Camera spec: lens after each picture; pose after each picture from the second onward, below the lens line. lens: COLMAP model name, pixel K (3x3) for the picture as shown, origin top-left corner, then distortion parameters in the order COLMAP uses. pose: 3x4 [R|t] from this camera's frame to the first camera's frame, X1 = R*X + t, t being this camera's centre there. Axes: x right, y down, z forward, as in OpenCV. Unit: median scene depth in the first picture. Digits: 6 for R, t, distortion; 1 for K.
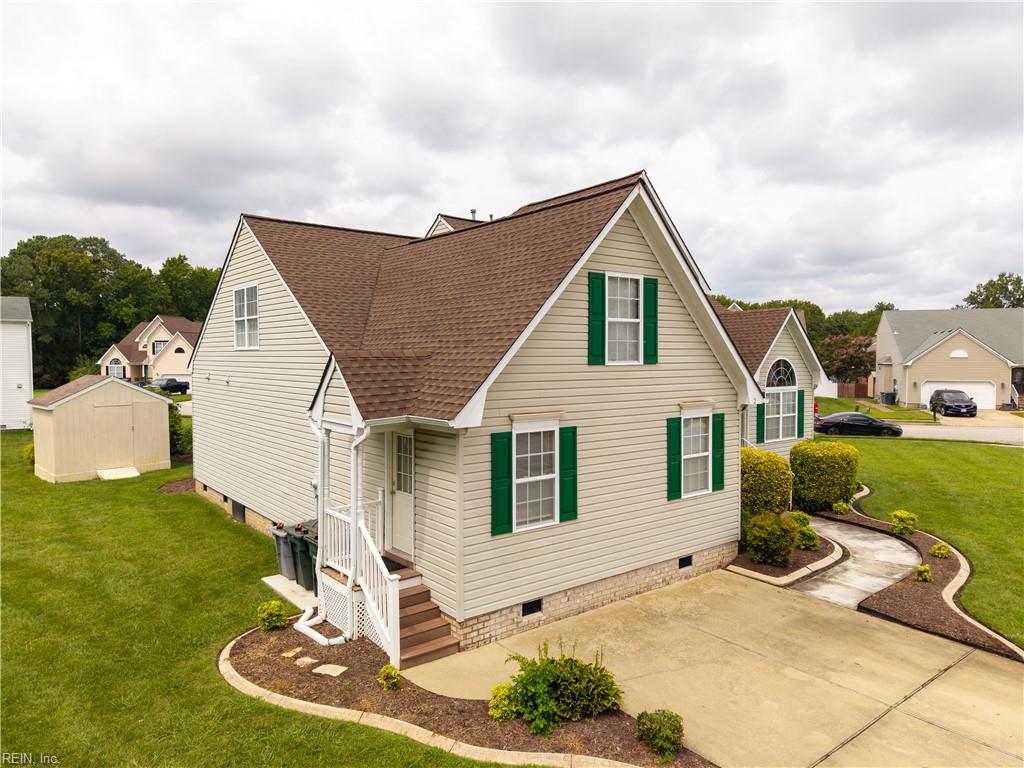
lens RADIAL K [[713.3, 0, 512.9], [0, 713.3, 375.7], [0, 0, 1]] dist [0.022389, -0.007133]
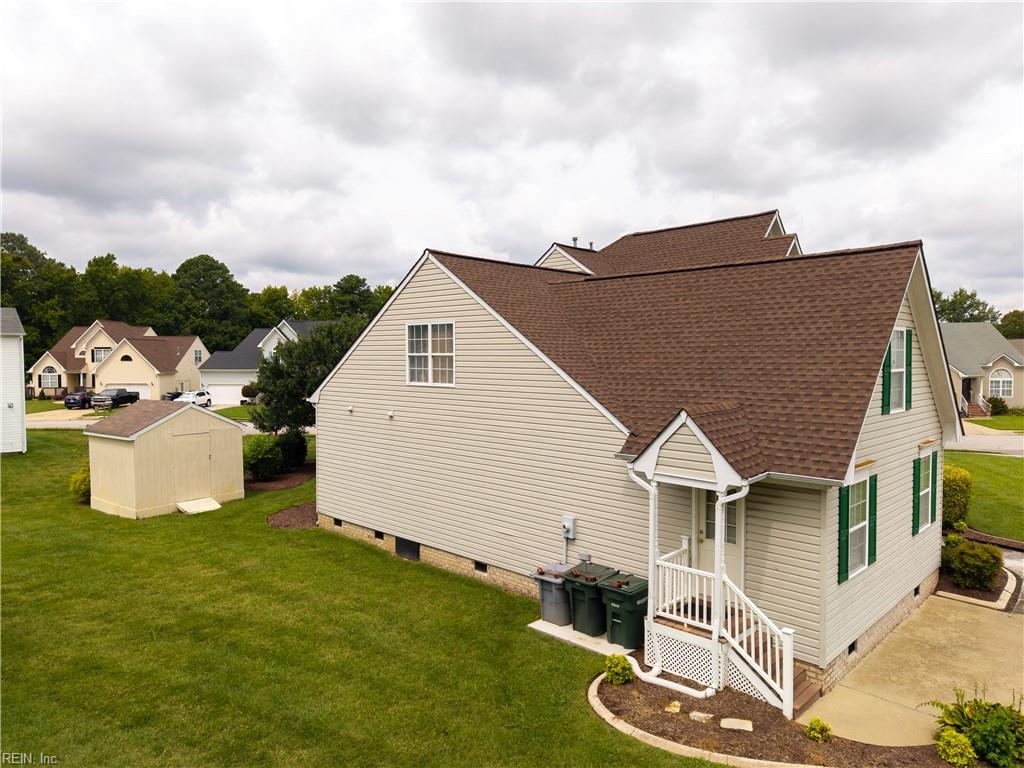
lens RADIAL K [[713.3, 0, 530.5], [0, 713.3, 392.0], [0, 0, 1]] dist [0.022389, -0.007133]
pose [[0.991359, -0.006893, 0.130998, -0.455848], [0.004150, 0.999767, 0.021204, -0.061361], [-0.131114, -0.020477, 0.991156, 0.015072]]
